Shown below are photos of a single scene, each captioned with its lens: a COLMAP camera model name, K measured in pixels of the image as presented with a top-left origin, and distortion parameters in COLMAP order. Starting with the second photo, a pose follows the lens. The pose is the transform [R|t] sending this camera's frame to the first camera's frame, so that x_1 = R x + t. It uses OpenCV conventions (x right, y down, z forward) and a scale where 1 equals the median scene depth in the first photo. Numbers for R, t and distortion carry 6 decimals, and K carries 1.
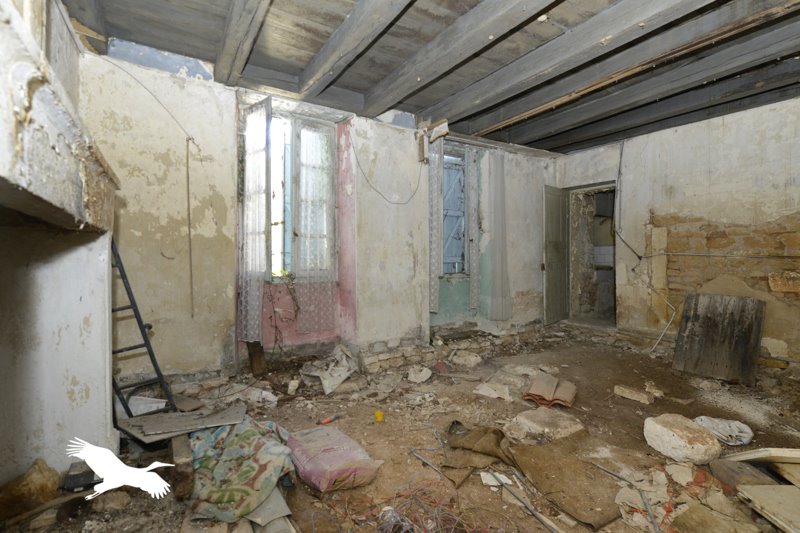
lens RADIAL K [[355.7, 0, 400.4], [0, 355.7, 263.5], [0, 0, 1]] dist [-0.002994, -0.000868]
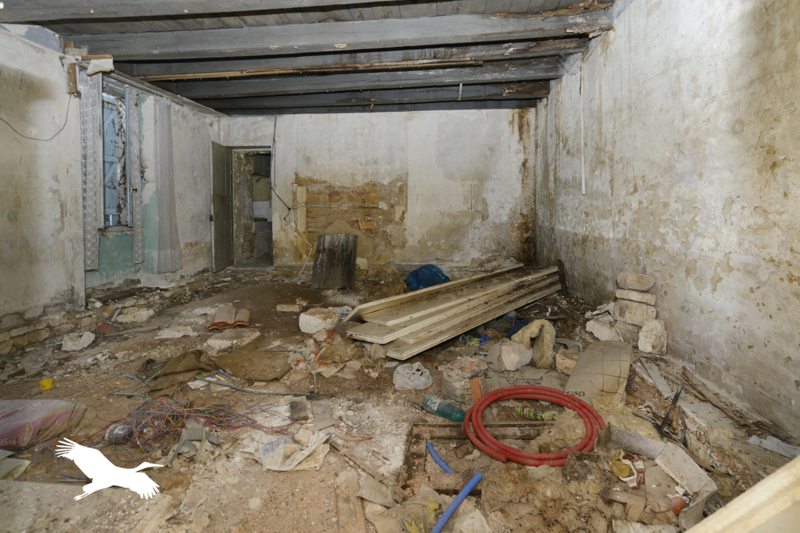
lens RADIAL K [[749.3, 0, 399.9], [0, 749.3, 266.7], [0, 0, 1]] dist [-0.034687, 0.000000]
pose [[0.673438, -0.006882, 0.739212, -0.935866], [0.012303, 0.999923, -0.001900, 0.178491], [-0.739142, 0.010374, 0.673470, -0.988061]]
